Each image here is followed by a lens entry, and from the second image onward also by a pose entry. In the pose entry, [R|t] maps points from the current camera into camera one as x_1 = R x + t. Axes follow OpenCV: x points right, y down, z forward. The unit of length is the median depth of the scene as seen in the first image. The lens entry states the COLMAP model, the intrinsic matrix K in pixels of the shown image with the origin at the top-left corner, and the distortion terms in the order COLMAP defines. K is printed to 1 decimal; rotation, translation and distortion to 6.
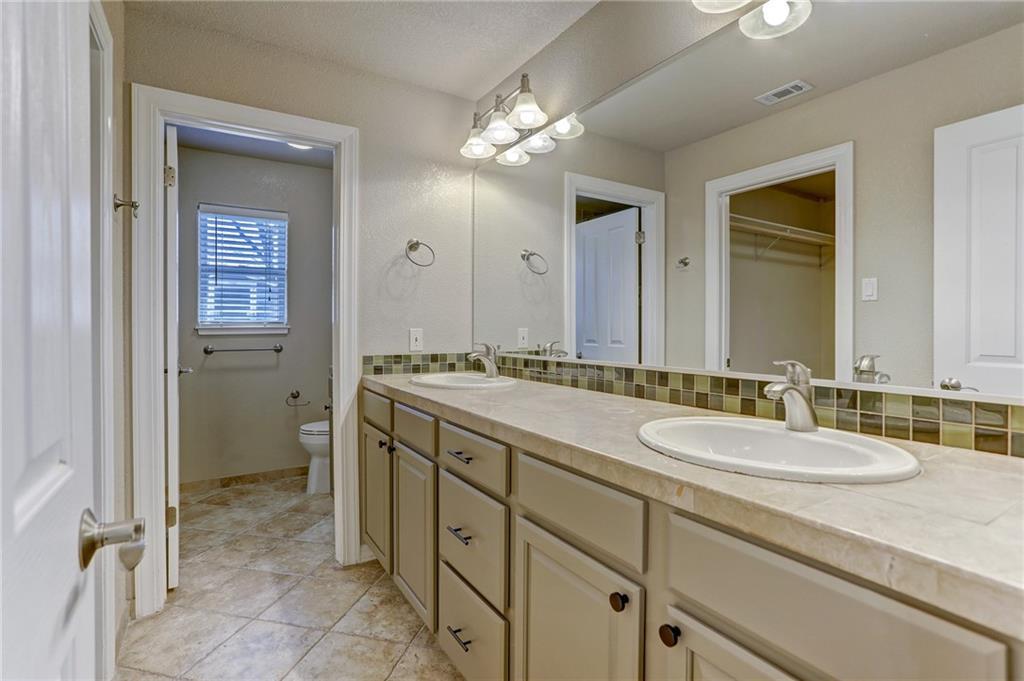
lens RADIAL K [[503.2, 0, 511.1], [0, 503.2, 338.7], [0, 0, 1]] dist [-0.020333, 0.003033]
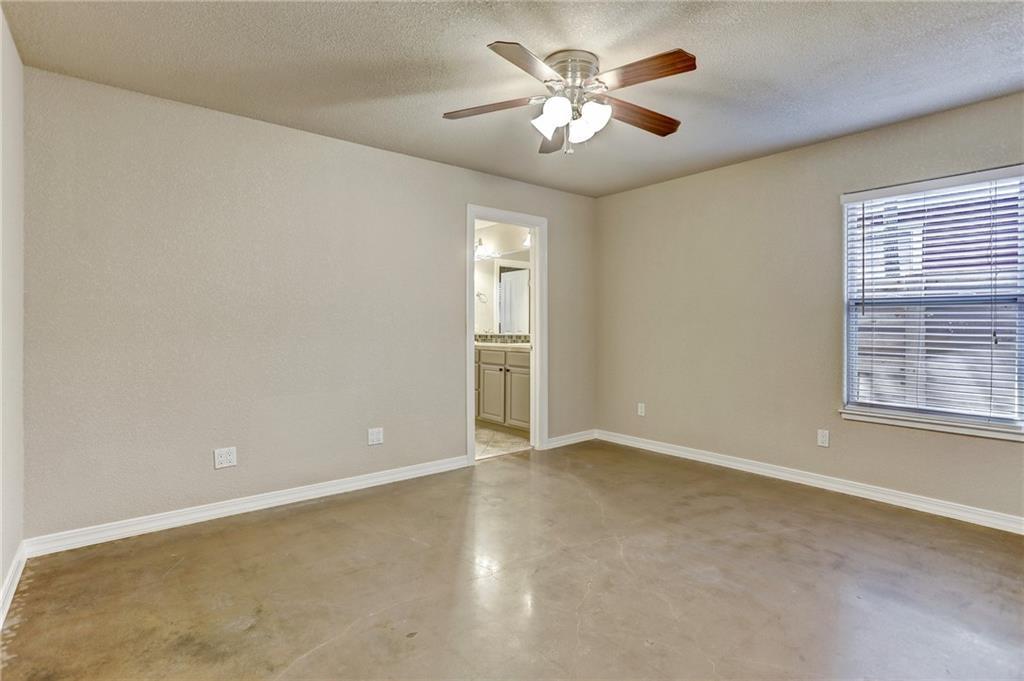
lens RADIAL K [[503.2, 0, 518.2], [0, 503.2, 340.9], [0, 0, 1]] dist [-0.020333, 0.003033]
pose [[0.990441, -0.001486, 0.137928, -0.191064], [0.002138, 0.999987, -0.004580, 0.114784], [-0.137919, 0.004831, 0.990432, -2.390809]]
